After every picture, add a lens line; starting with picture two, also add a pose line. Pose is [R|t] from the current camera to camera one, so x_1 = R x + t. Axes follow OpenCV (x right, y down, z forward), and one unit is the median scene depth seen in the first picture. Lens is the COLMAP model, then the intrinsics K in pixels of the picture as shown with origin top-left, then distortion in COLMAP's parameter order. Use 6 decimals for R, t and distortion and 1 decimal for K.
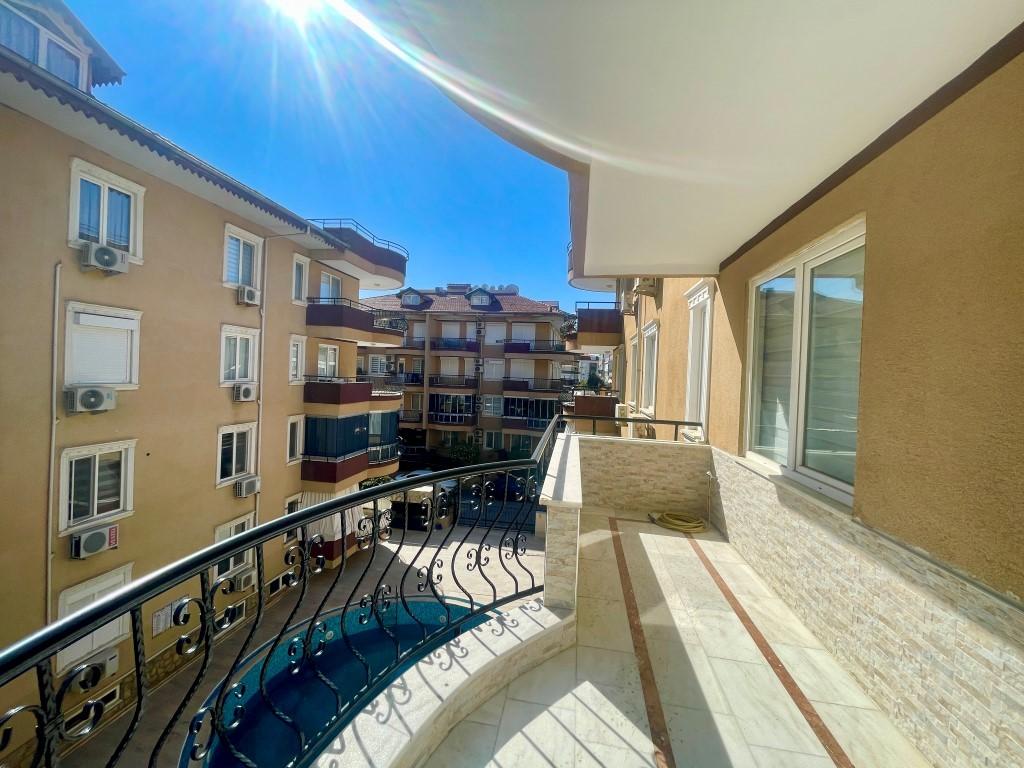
lens RADIAL K [[421.0, 0, 509.2], [0, 421.0, 380.3], [0, 0, 1]] dist [-0.002508, -0.000898]
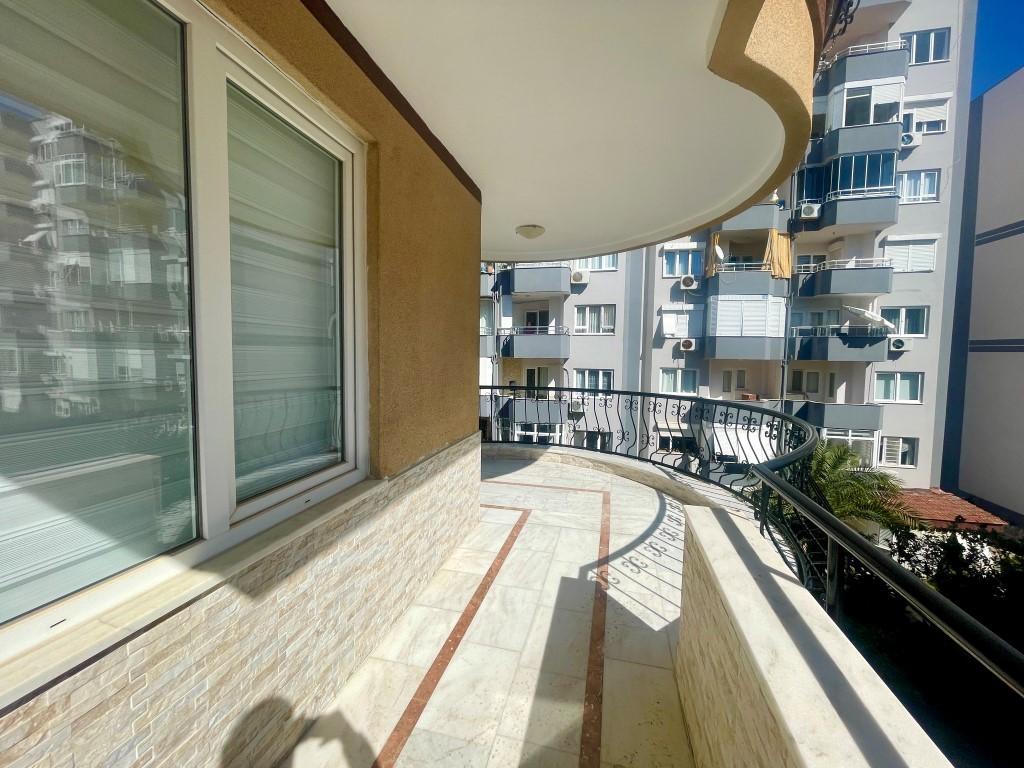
lens RADIAL K [[421.0, 0, 511.7], [0, 421.0, 380.2], [0, 0, 1]] dist [-0.002508, -0.000898]
pose [[-0.995786, -0.054803, 0.073527, 0.490120], [-0.048597, 0.995306, 0.083694, 0.008932], [-0.077769, 0.079768, -0.993775, 1.963949]]
